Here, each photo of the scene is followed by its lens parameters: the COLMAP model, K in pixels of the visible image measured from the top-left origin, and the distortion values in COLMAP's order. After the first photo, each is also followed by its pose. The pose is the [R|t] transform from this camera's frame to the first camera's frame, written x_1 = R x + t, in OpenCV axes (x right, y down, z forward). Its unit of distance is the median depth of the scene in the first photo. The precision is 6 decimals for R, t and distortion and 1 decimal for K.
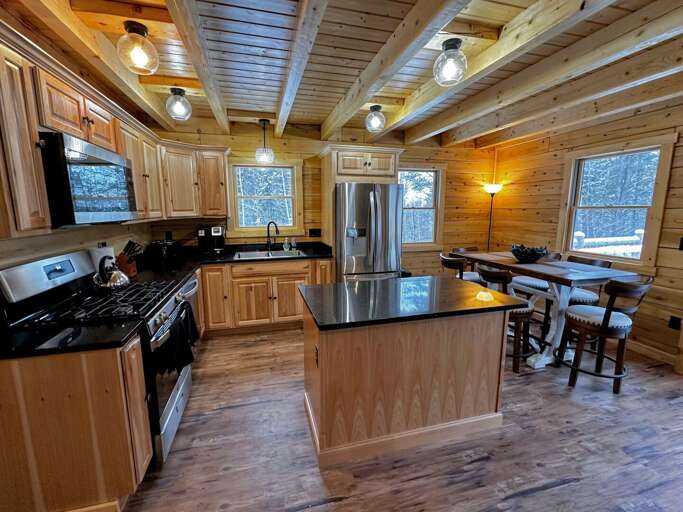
lens RADIAL K [[292.4, 0, 335.0], [0, 292.4, 251.7], [0, 0, 1]] dist [-0.004900, 0.000341]
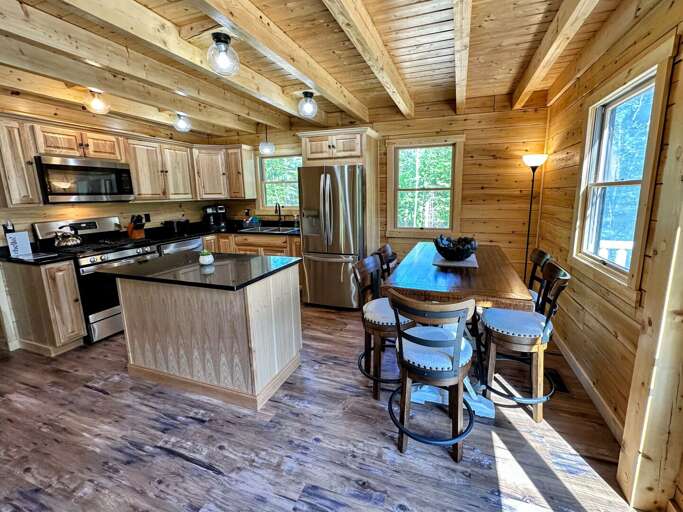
lens RADIAL K [[289.7, 0, 363.2], [0, 289.7, 242.8], [0, 0, 1]] dist [0.002418, -0.000085]
pose [[0.835134, 0.087689, -0.543013, 0.795888], [-0.066454, 0.996065, 0.058646, -0.034356], [0.546018, -0.012892, 0.837674, 0.214481]]
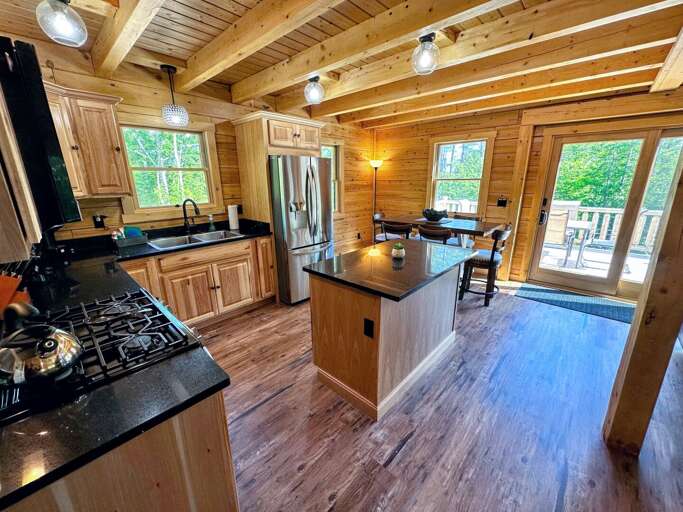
lens RADIAL K [[275.6, 0, 341.0], [0, 275.6, 251.6], [0, 0, 1]] dist [-0.008128, 0.000007]
pose [[0.844848, -0.140806, 0.516145, -0.302569], [0.084424, 0.987745, 0.131273, -0.023801], [-0.528304, -0.067331, 0.846382, 0.112276]]
